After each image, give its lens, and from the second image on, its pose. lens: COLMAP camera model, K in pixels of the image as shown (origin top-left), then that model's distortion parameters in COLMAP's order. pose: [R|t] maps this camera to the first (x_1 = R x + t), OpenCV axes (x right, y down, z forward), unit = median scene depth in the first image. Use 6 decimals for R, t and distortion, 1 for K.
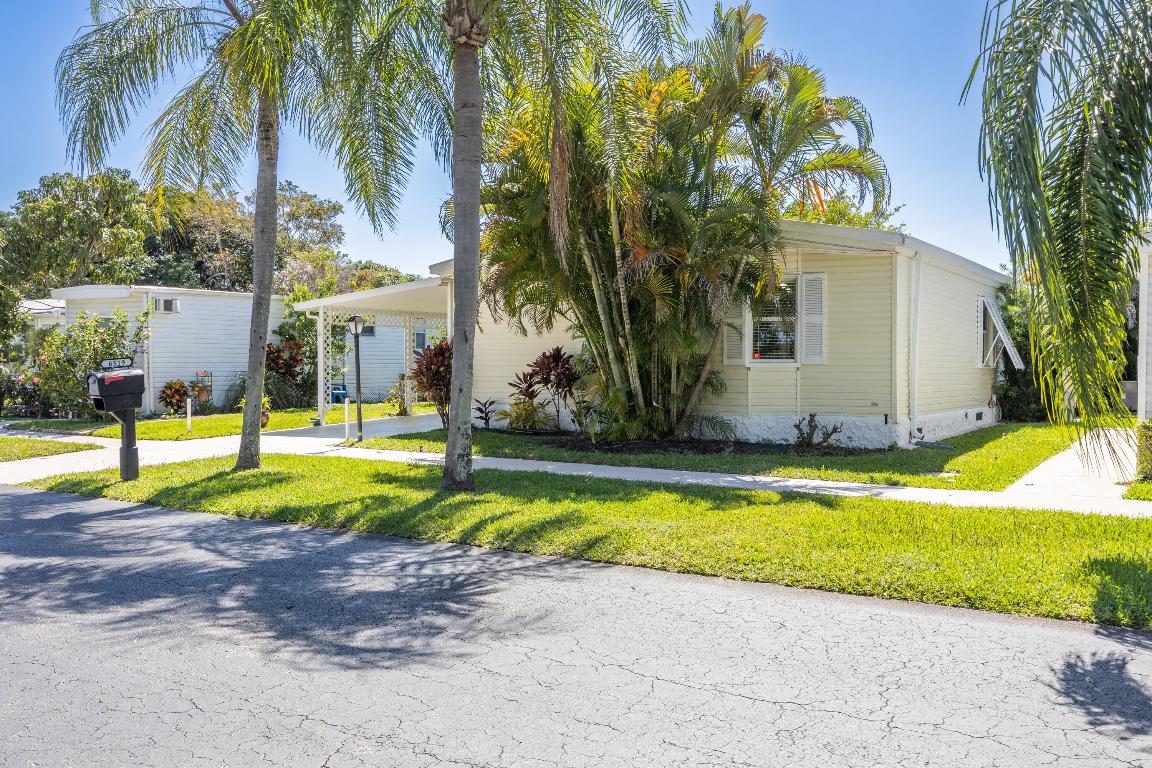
lens RADIAL K [[1052.7, 0, 575.6], [0, 1052.7, 383.7], [0, 0, 1]] dist [0.006920, 0.000000]
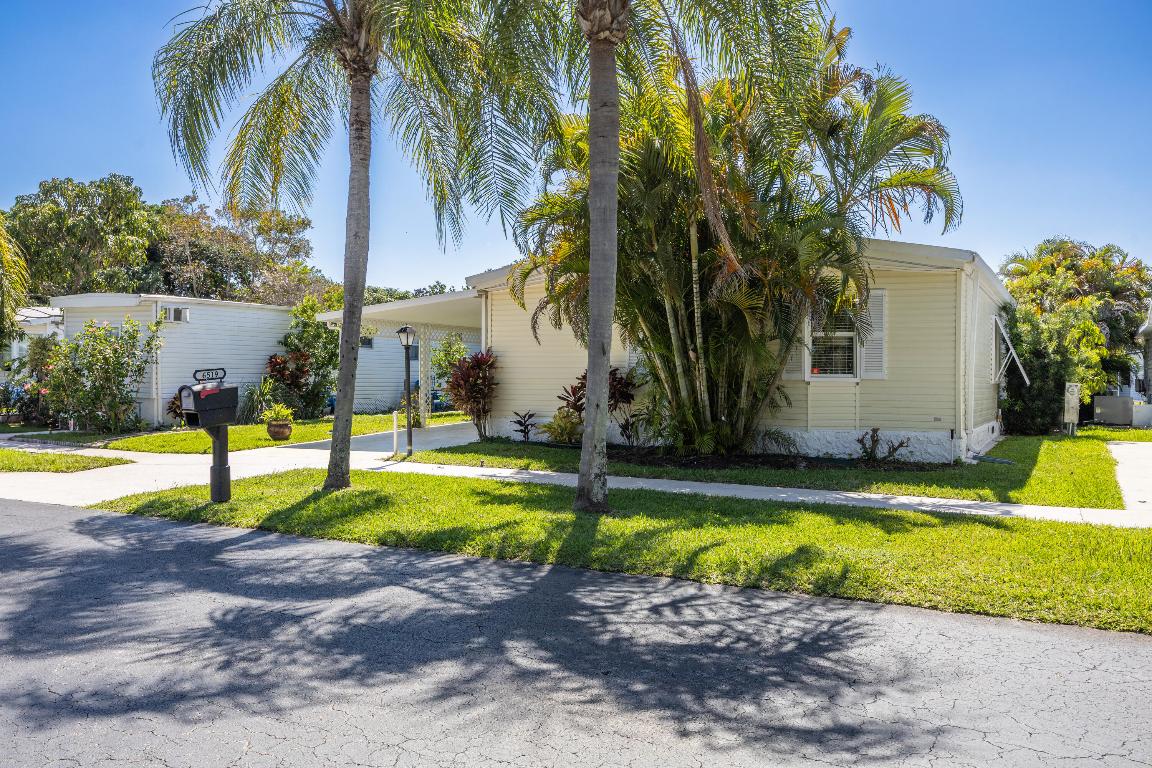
lens RADIAL K [[975.2, 0, 576.3], [0, 975.2, 383.6], [0, 0, 1]] dist [0.008623, -0.007861]
pose [[0.996106, 0.005540, 0.087987, -0.142728], [-0.004591, 0.999929, -0.010987, -0.002765], [-0.088042, 0.010541, 0.996061, 0.091823]]
